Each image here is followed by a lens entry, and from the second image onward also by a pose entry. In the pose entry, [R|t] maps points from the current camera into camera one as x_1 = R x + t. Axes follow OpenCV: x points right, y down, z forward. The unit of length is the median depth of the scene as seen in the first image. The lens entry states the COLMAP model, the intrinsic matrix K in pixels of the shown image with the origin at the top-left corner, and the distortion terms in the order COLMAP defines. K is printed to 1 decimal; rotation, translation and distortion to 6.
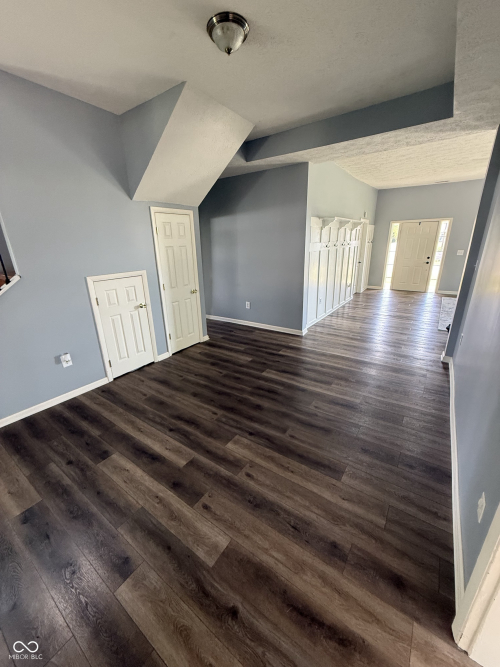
lens RADIAL K [[264.1, 0, 252.7], [0, 264.1, 331.9], [0, 0, 1]] dist [0.001392, 0.000491]
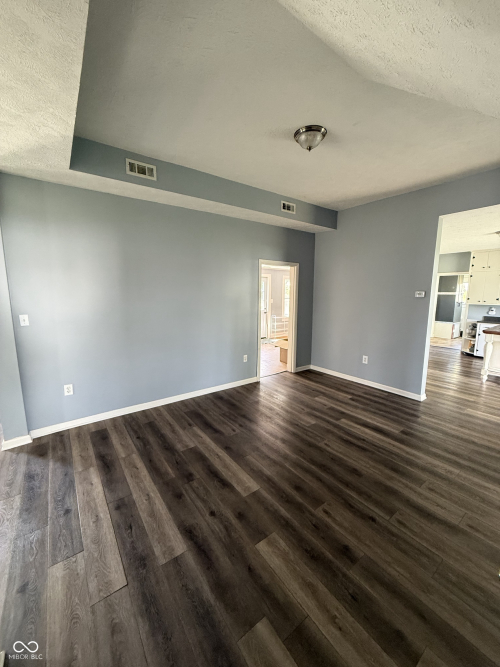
lens RADIAL K [[264.1, 0, 250.1], [0, 264.1, 333.5], [0, 0, 1]] dist [0.001392, 0.000491]
pose [[-0.945493, -0.034068, 0.323855, -0.147436], [0.122273, 0.884603, 0.450031, -0.488631], [-0.301815, 0.465099, -0.832220, 1.447570]]
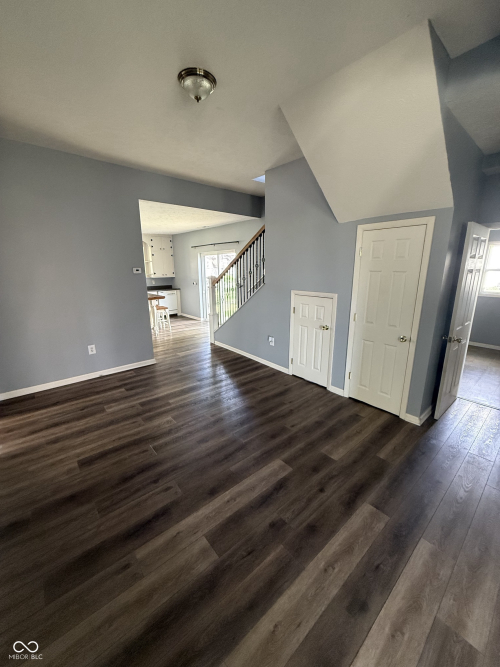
lens RADIAL K [[264.1, 0, 249.7], [0, 264.1, 332.6], [0, 0, 1]] dist [0.001392, 0.000491]
pose [[-0.257441, 0.251873, -0.932890, 0.633834], [-0.311401, 0.892300, 0.326849, -0.343351], [0.914742, 0.374648, -0.151281, 0.968763]]
